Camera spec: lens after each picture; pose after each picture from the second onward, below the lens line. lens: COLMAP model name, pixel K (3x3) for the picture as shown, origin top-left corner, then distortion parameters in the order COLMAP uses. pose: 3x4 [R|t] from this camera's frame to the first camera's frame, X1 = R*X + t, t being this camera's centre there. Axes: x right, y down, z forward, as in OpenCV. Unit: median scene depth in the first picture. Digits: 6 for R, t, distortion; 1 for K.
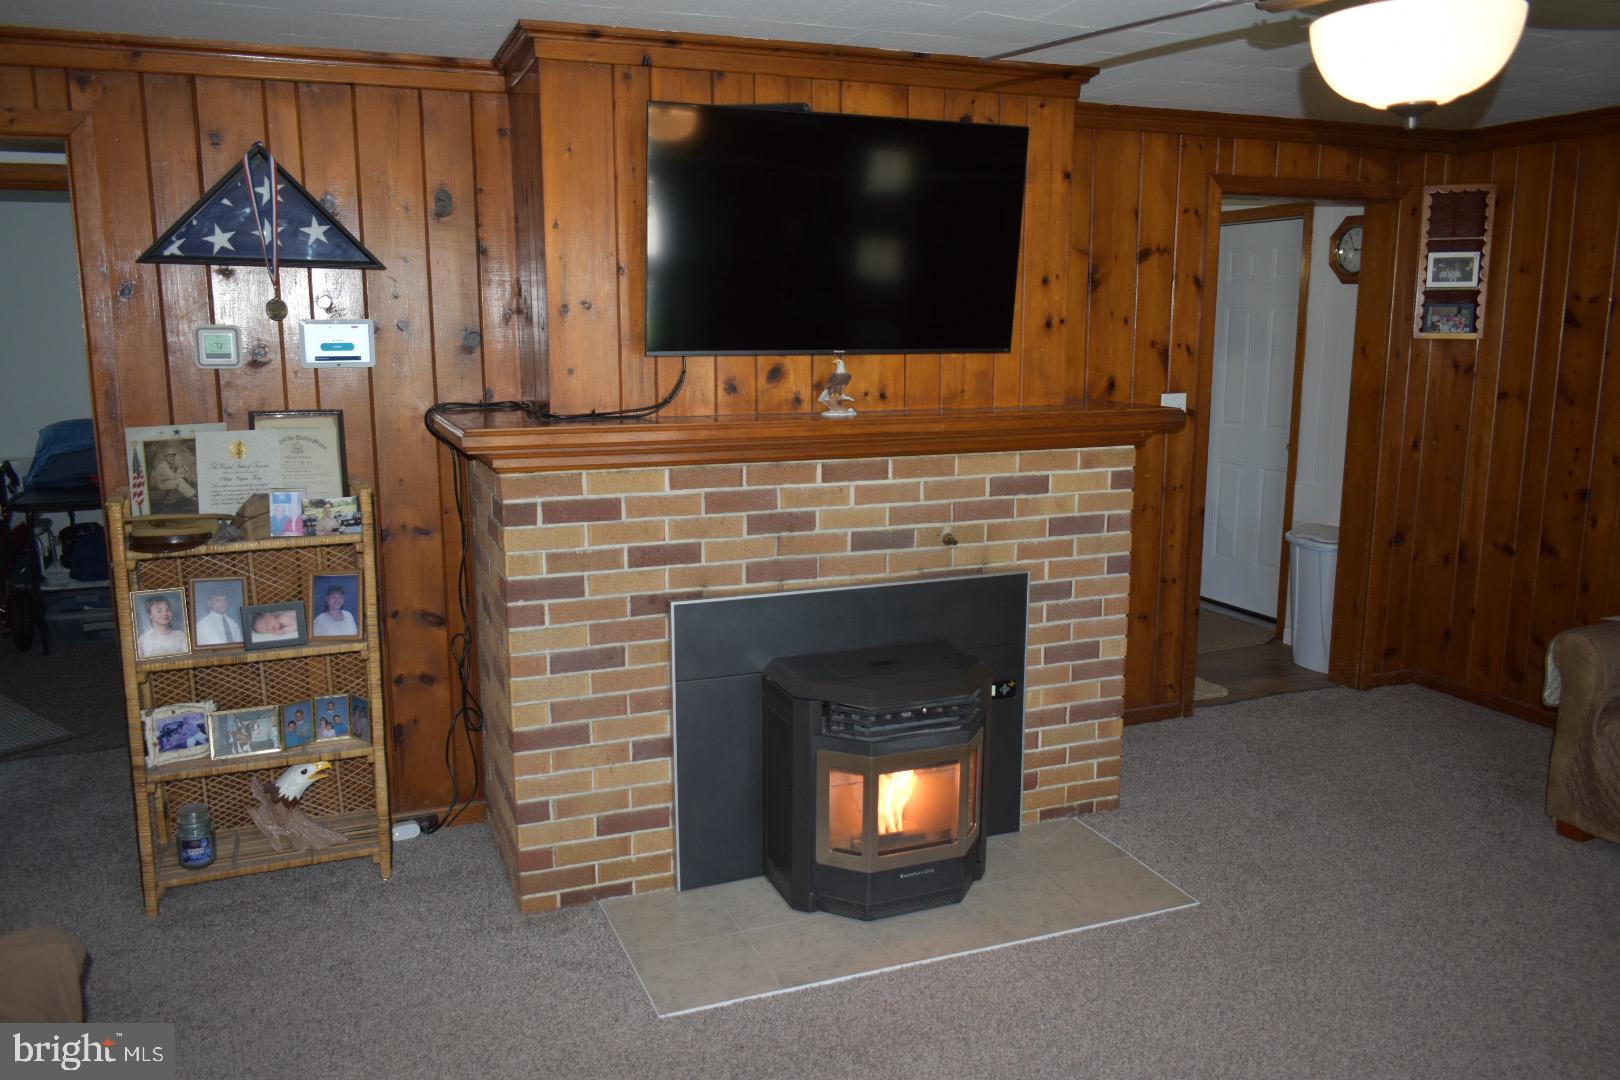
lens RADIAL K [[1245.6, 0, 808.6], [0, 1245.6, 539.3], [0, 0, 1]] dist [-0.013797, 0.006625]
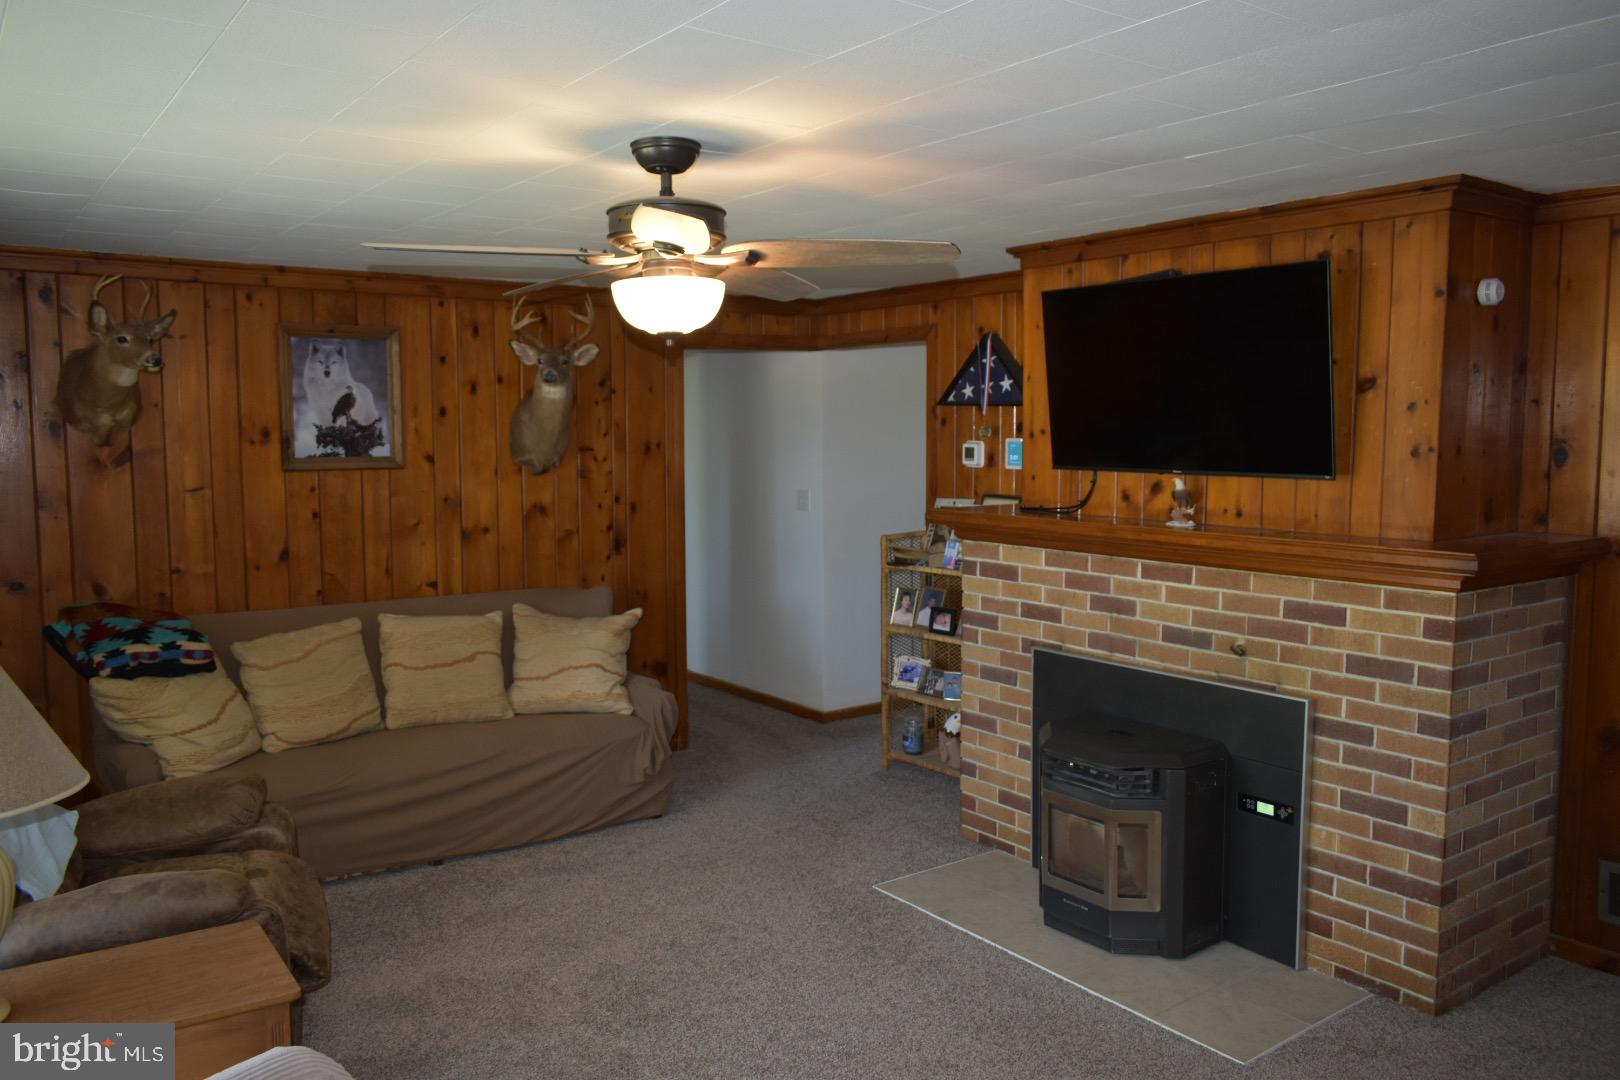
lens RADIAL K [[1245.6, 0, 798.7], [0, 1245.6, 534.0], [0, 0, 1]] dist [-0.013797, 0.006625]
pose [[0.235160, 0.086699, -0.968082, 1.074544], [-0.164806, 0.985148, 0.048194, -0.089472], [0.957883, 0.148212, 0.245956, 0.371863]]
